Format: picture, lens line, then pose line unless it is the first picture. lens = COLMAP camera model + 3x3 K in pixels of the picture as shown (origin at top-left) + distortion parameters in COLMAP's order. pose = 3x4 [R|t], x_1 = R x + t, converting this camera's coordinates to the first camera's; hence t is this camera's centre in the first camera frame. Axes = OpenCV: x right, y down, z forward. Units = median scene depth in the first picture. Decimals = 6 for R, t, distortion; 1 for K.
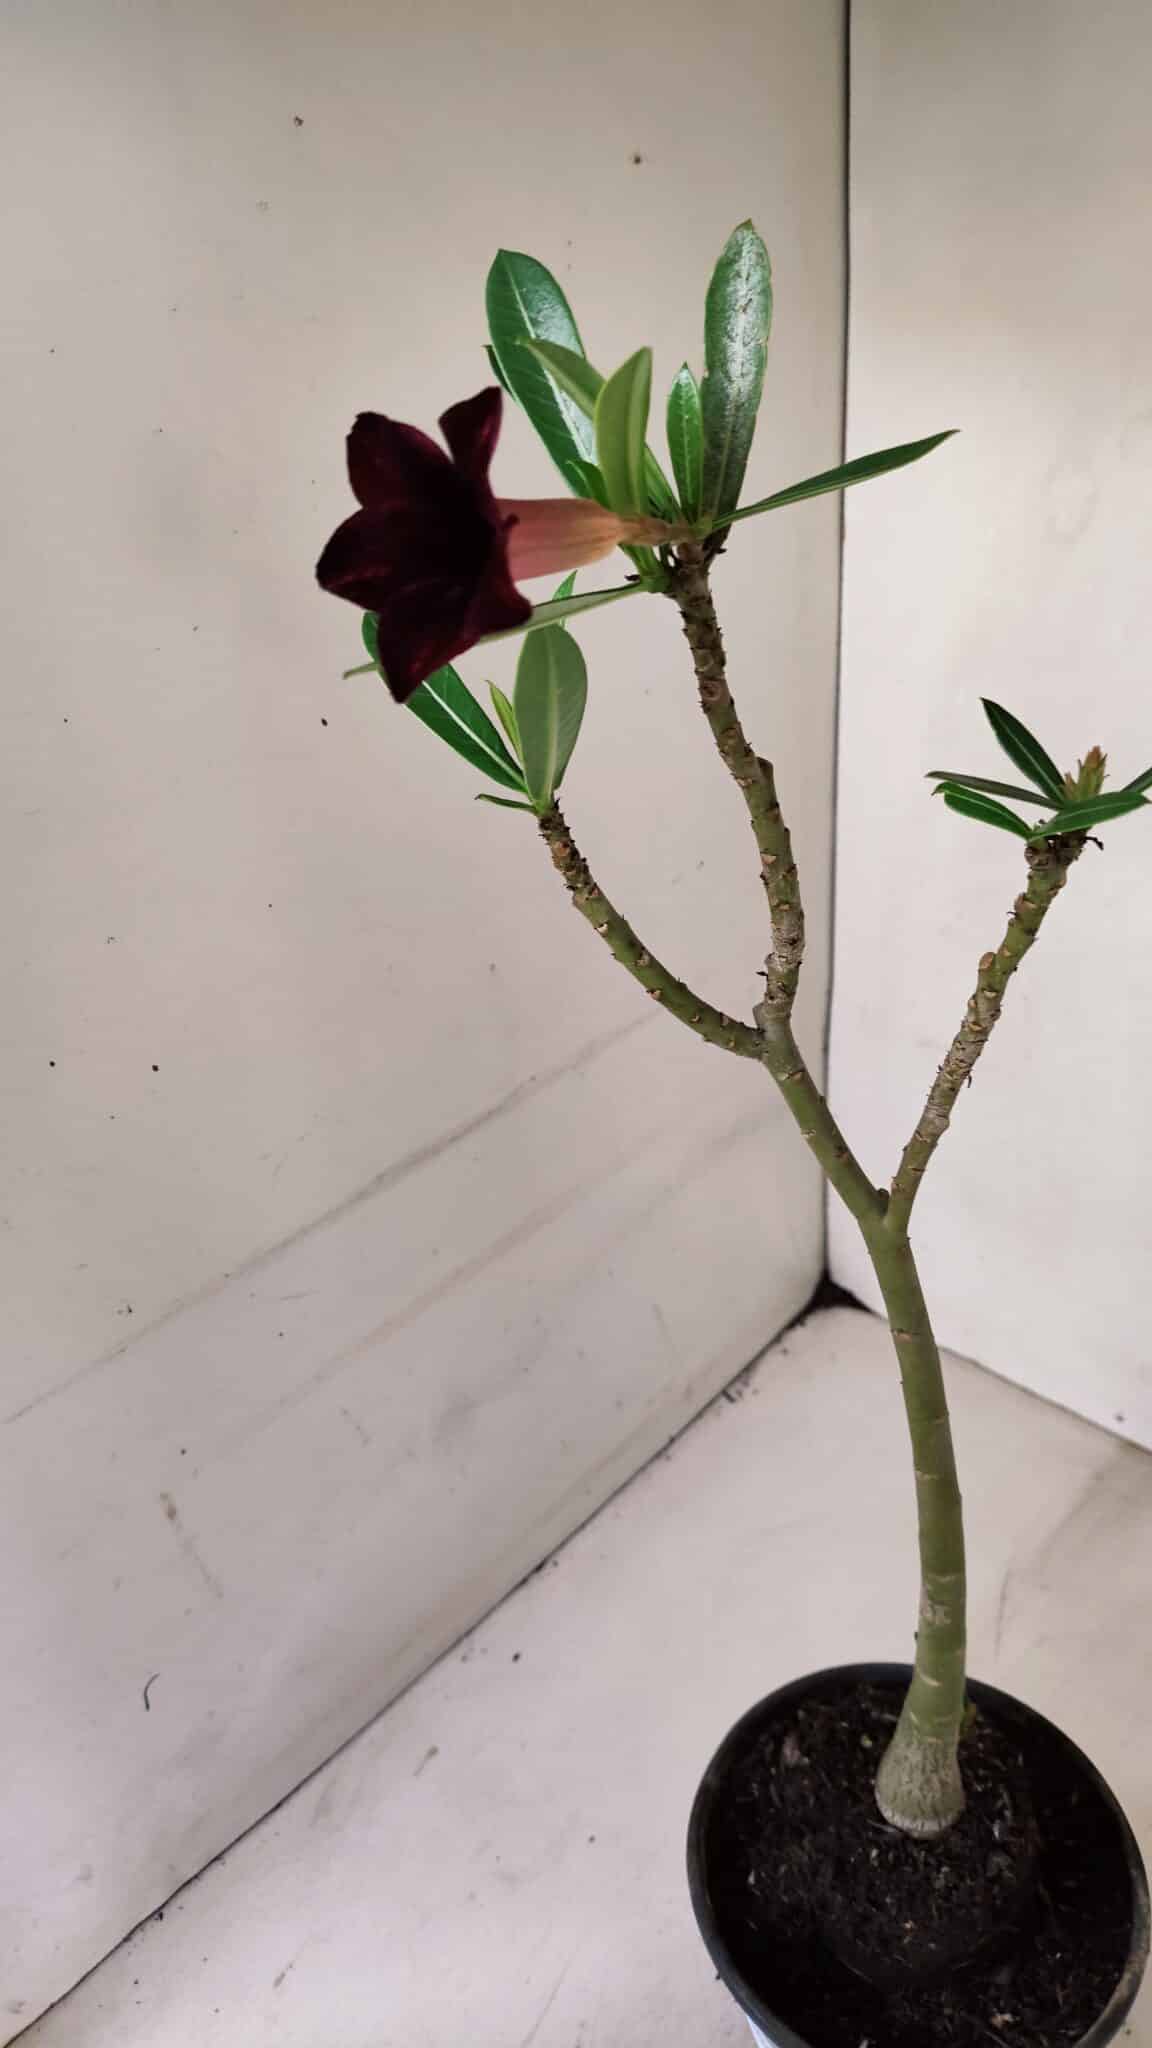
lens RADIAL K [[1560.5, 0, 559.7], [0, 1560.5, 1008.4], [0, 0, 1]] dist [0.044473, -0.080816]
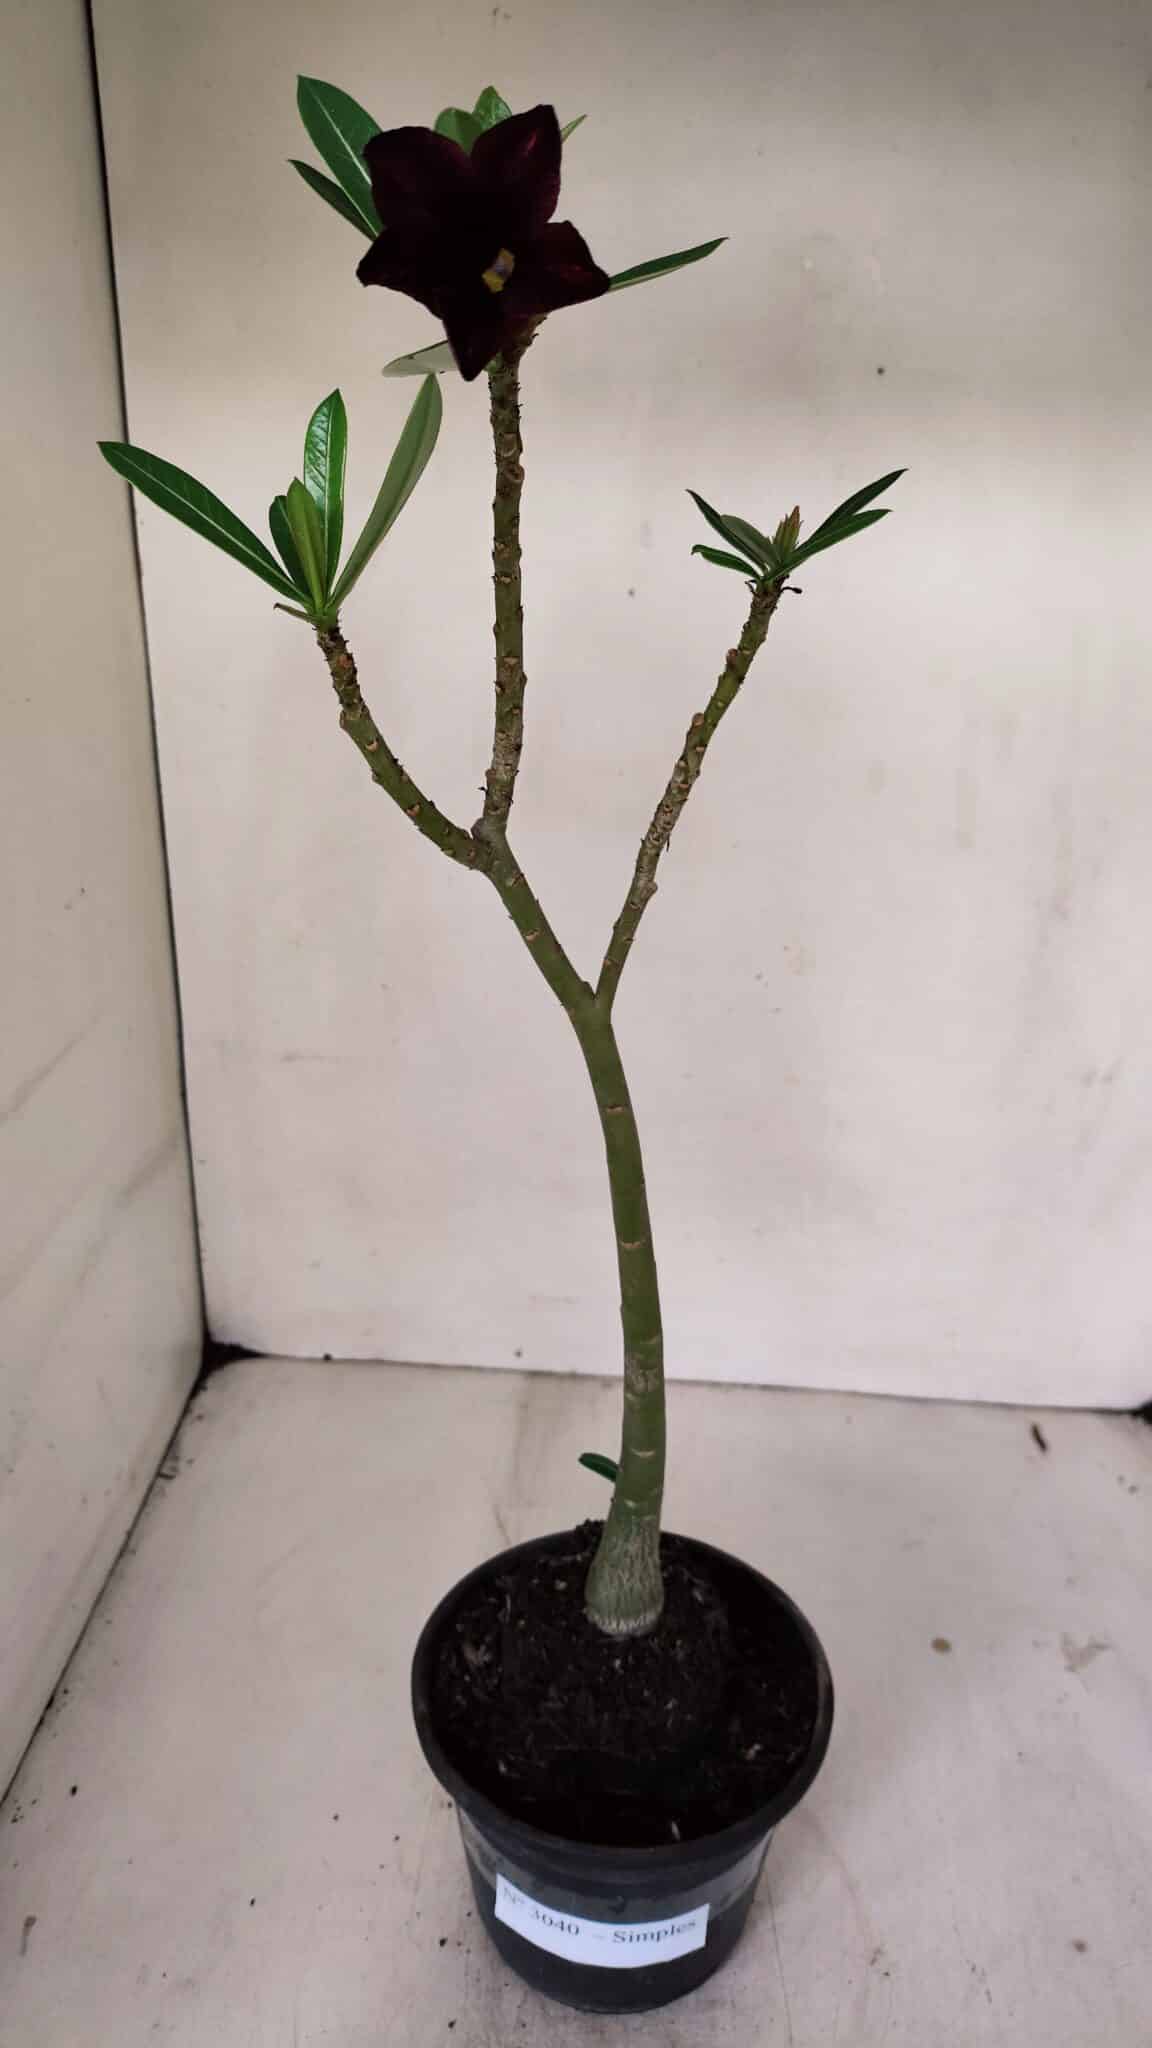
lens RADIAL K [[1560.5, 0, 581.4], [0, 1560.5, 1004.3], [0, 0, 1]] dist [0.044473, -0.080816]
pose [[0.781924, -0.160741, 0.602293, -0.386287], [0.246297, 0.967234, -0.061617, 0.160740], [-0.572653, 0.196522, 0.795894, 0.071702]]
